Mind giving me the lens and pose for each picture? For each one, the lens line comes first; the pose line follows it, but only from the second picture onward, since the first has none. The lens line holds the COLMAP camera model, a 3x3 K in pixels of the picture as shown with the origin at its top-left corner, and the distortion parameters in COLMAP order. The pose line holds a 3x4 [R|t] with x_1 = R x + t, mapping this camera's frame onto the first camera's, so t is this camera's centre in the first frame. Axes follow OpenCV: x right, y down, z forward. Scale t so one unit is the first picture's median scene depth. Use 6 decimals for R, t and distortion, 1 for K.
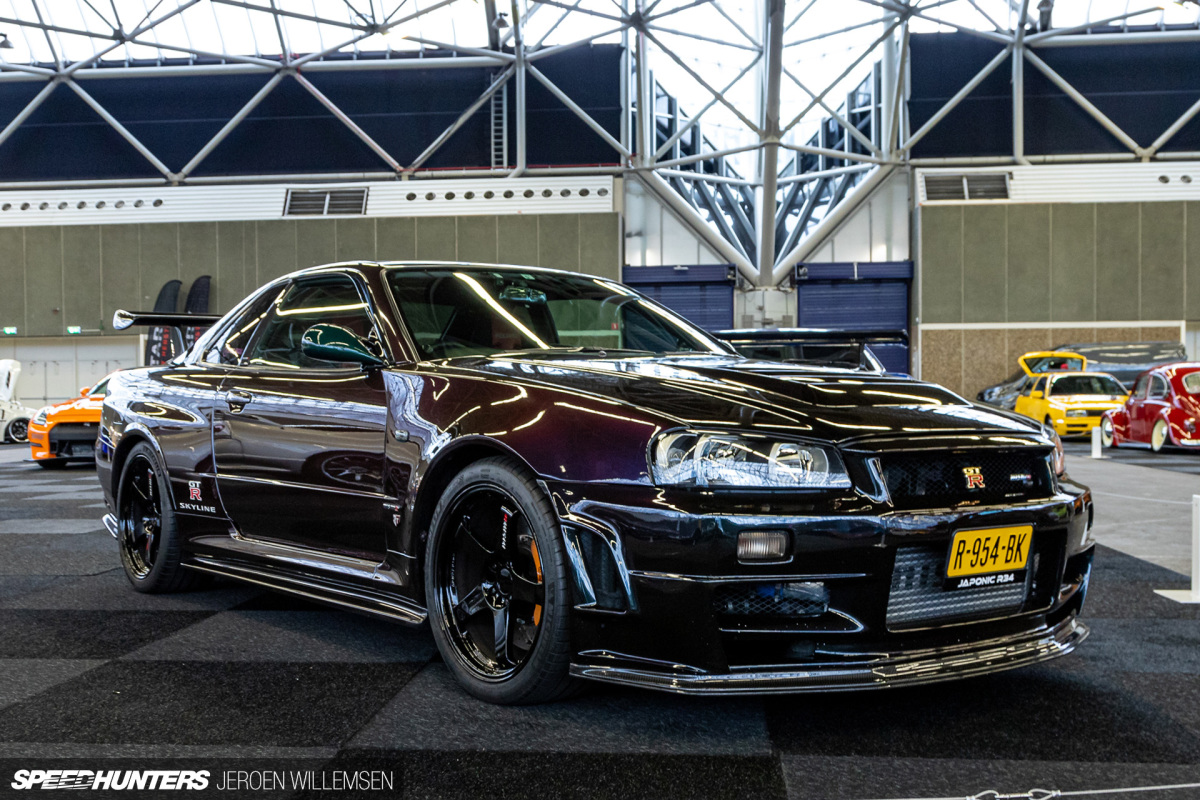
lens RADIAL K [[1412.6, 0, 560.1], [0, 1412.6, 391.4], [0, 0, 1]] dist [0.021881, 0.000000]
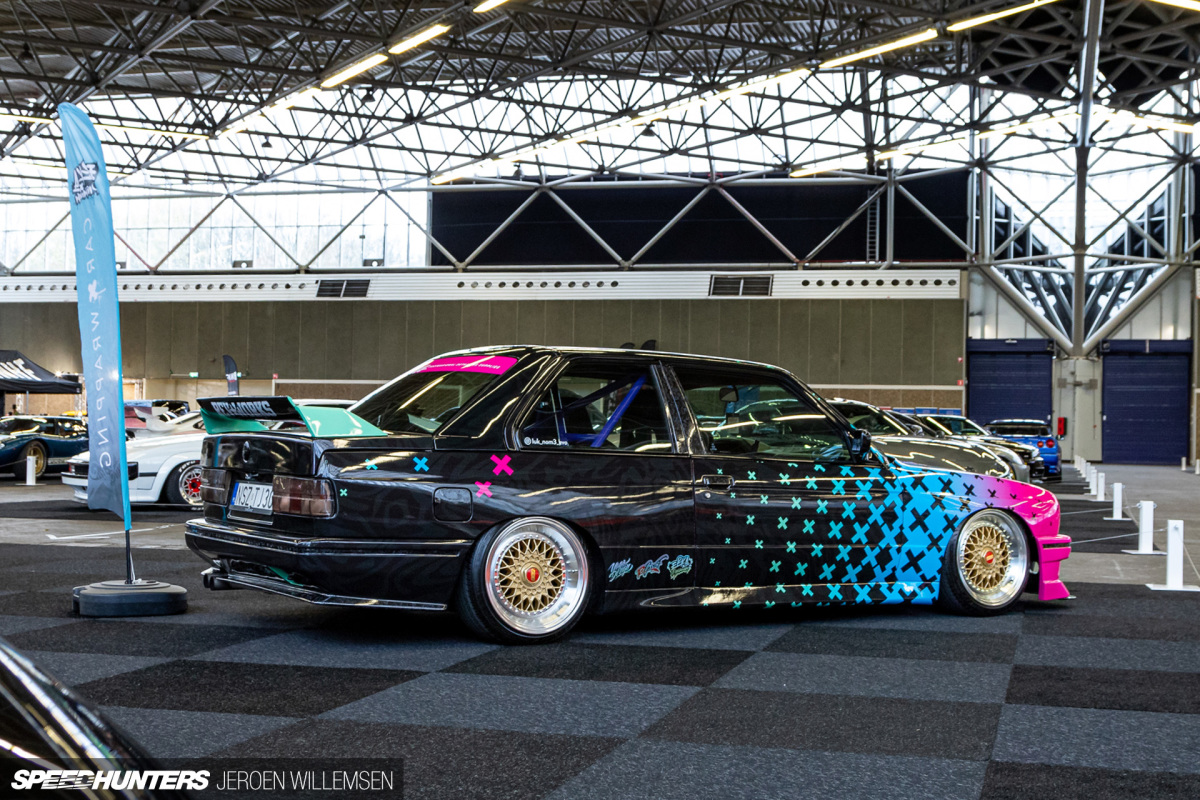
lens RADIAL K [[1702.2, 0, 640.7], [0, 1702.2, 378.7], [0, 0, 1]] dist [-0.010725, 0.000000]
pose [[0.989500, 0.021650, -0.142901, -0.028090], [-0.025257, 0.999405, -0.023471, -0.006384], [0.142308, 0.026833, 0.989459, -0.601170]]
